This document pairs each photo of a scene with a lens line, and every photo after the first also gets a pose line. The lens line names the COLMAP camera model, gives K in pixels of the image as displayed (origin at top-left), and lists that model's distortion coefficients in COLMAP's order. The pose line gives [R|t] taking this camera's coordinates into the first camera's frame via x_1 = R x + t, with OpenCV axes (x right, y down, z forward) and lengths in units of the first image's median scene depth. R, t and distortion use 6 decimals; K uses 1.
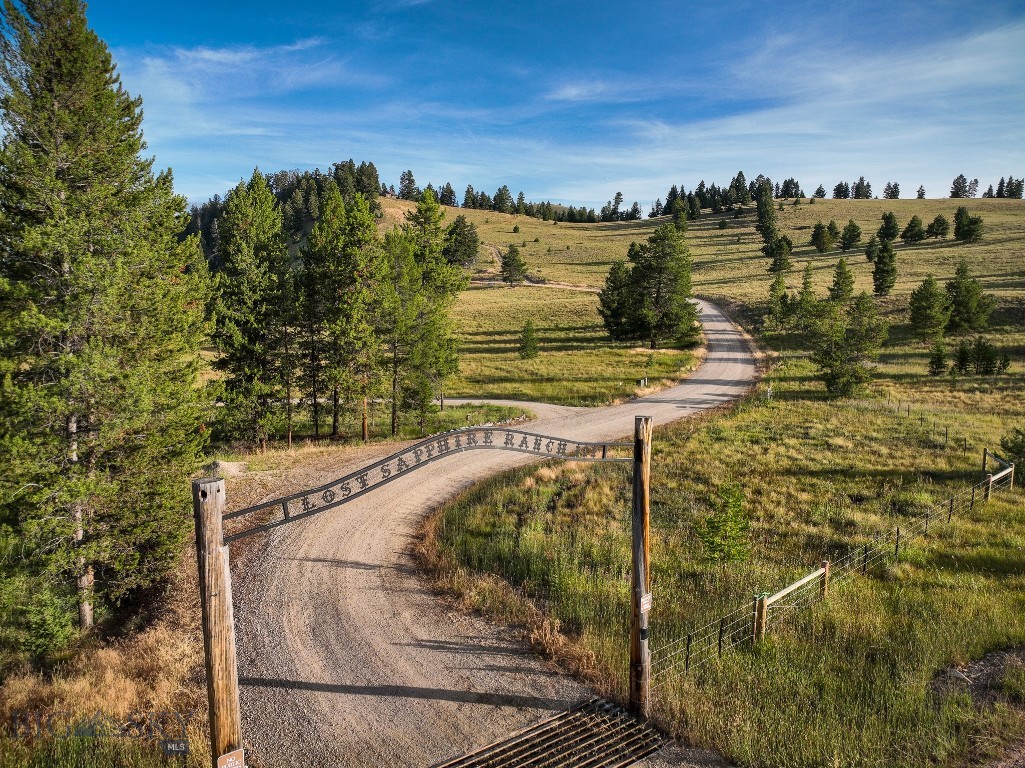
lens RADIAL K [[714.5, 0, 520.4], [0, 714.5, 392.1], [0, 0, 1]] dist [0.000941, 0.011358]
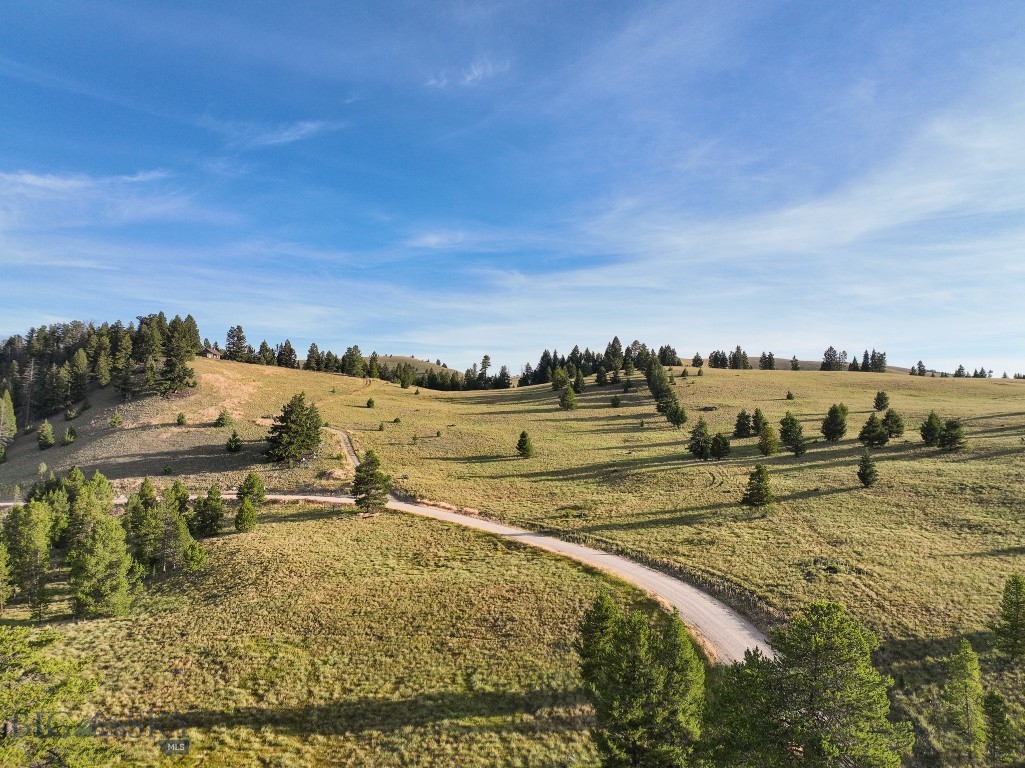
lens RADIAL K [[714.5, 0, 512.0], [0, 714.5, 399.6], [0, 0, 1]] dist [0.000941, 0.011358]
pose [[0.980402, 0.007491, 0.196866, -0.021605], [0.028921, 0.982978, -0.181435, -0.220530], [-0.194874, 0.183572, 0.963496, 0.508061]]
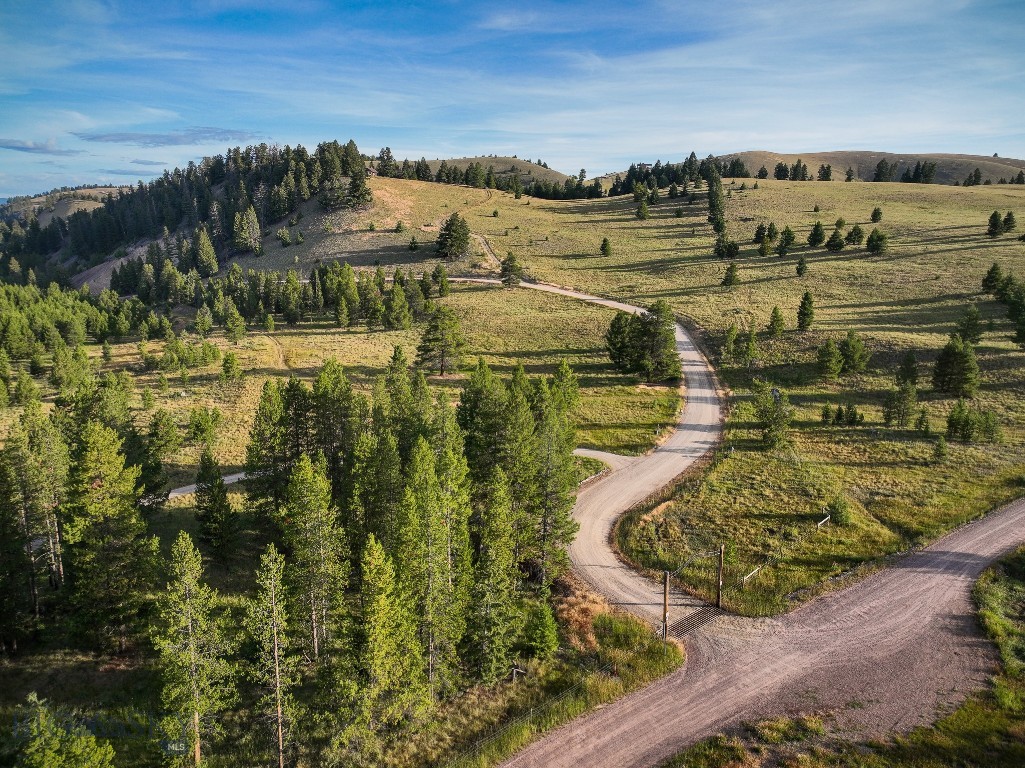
lens RADIAL K [[714.5, 0, 519.8], [0, 714.5, 391.3], [0, 0, 1]] dist [0.000941, 0.011358]
pose [[0.997090, -0.014138, 0.074916, -0.153233], [0.007429, 0.995997, 0.089076, -0.143464], [-0.075876, -0.088260, 0.993203, -0.356250]]
